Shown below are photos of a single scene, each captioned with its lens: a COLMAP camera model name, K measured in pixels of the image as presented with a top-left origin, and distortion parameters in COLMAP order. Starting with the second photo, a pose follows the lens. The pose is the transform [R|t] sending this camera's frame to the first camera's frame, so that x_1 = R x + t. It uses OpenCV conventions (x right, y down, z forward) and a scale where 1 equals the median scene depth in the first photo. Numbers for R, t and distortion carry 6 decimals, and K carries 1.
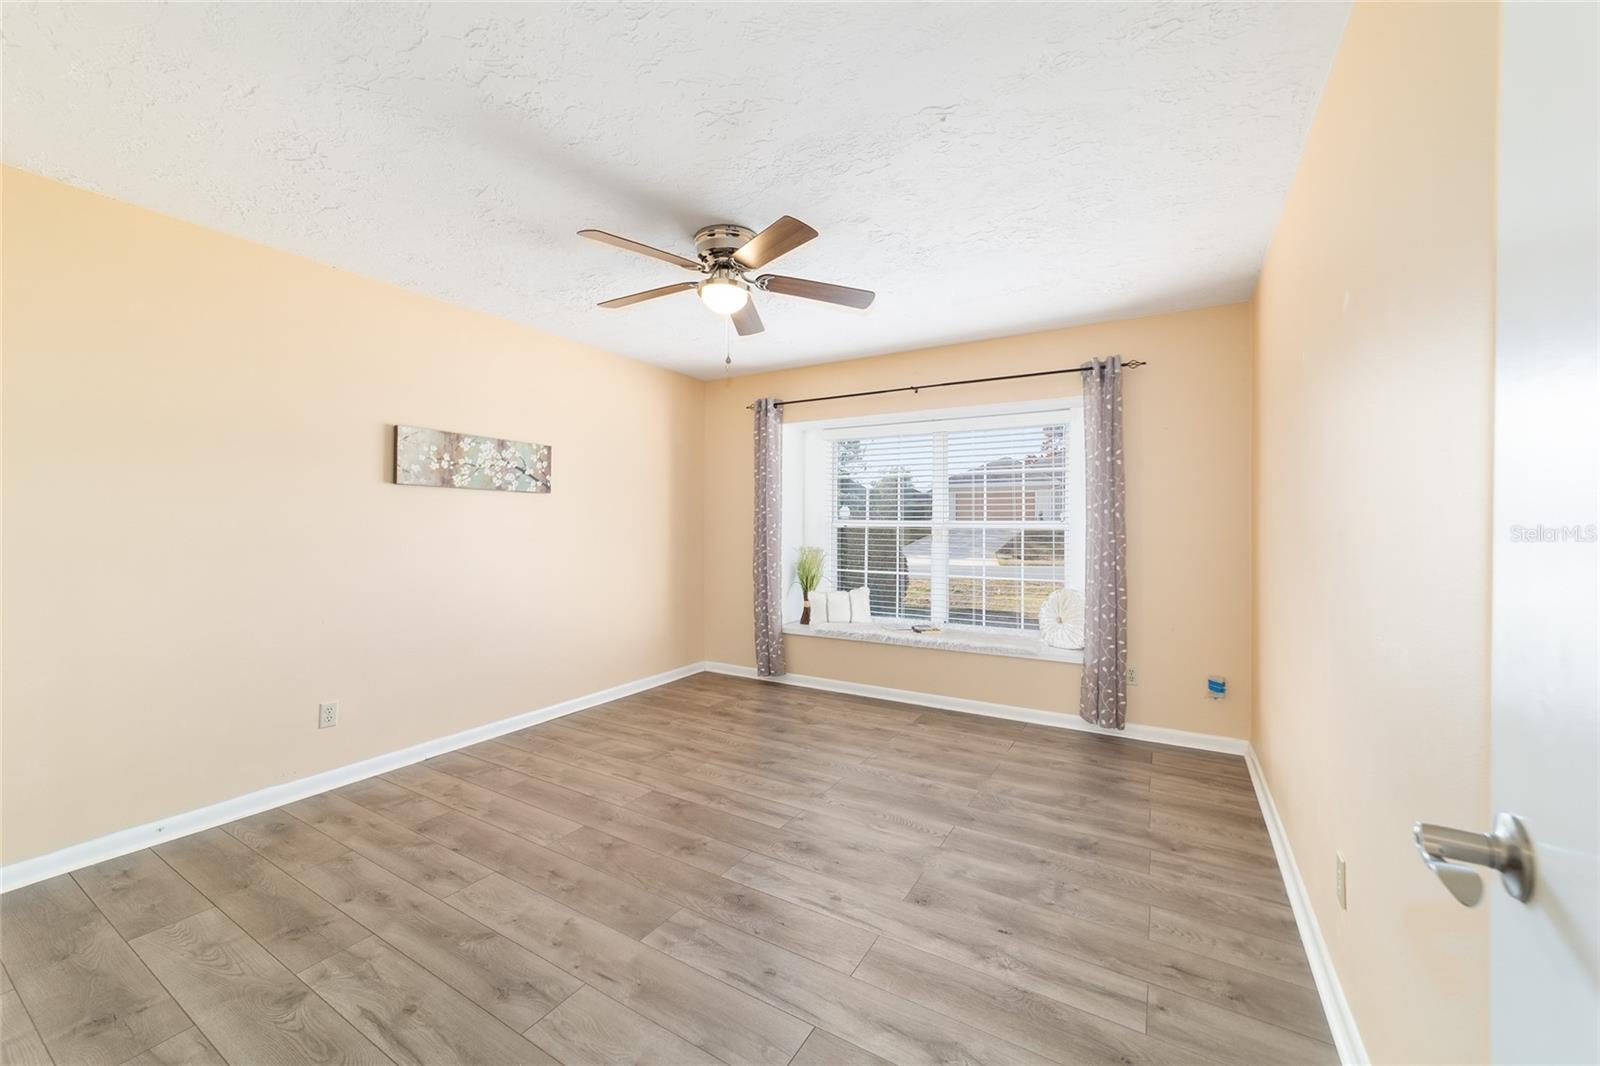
lens RADIAL K [[616.5, 0, 799.0], [0, 616.5, 522.7], [0, 0, 1]] dist [-0.016955, 0.007414]
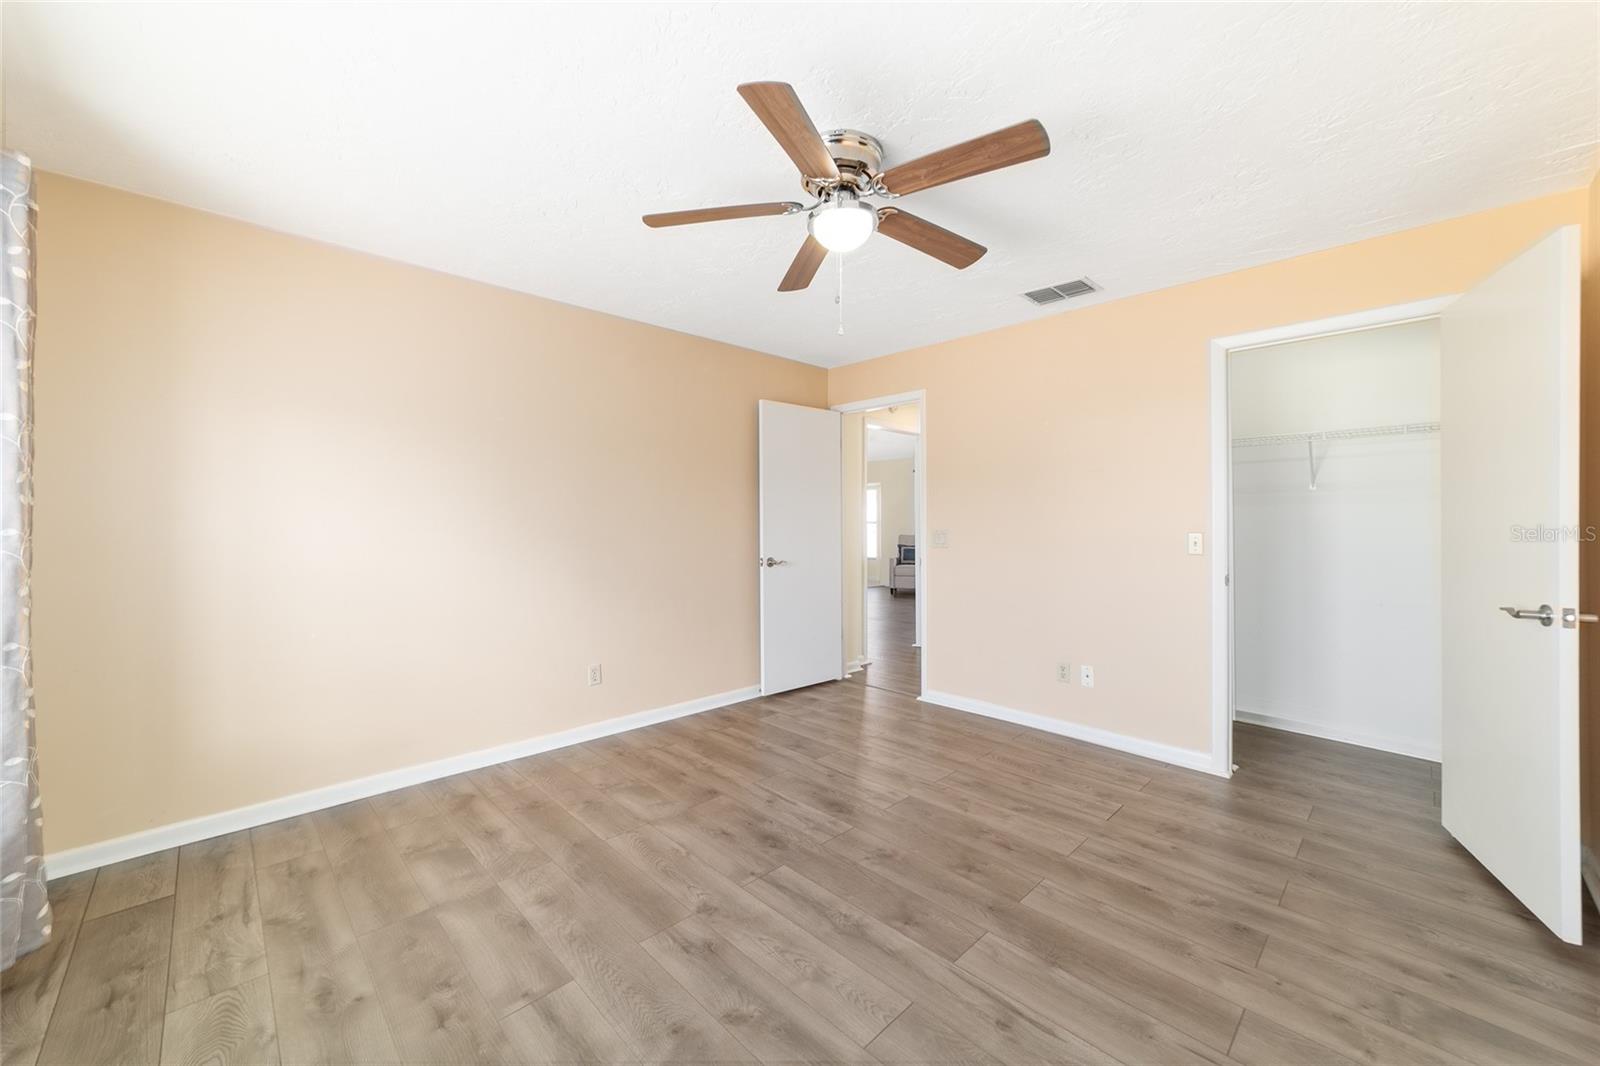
lens RADIAL K [[616.5, 0, 795.5], [0, 616.5, 526.2], [0, 0, 1]] dist [-0.016955, 0.007414]
pose [[-0.965176, -0.003797, 0.261576, -0.284961], [-0.002136, 0.999976, 0.006635, 0.003563], [-0.261595, 0.005845, -0.965160, 1.894038]]
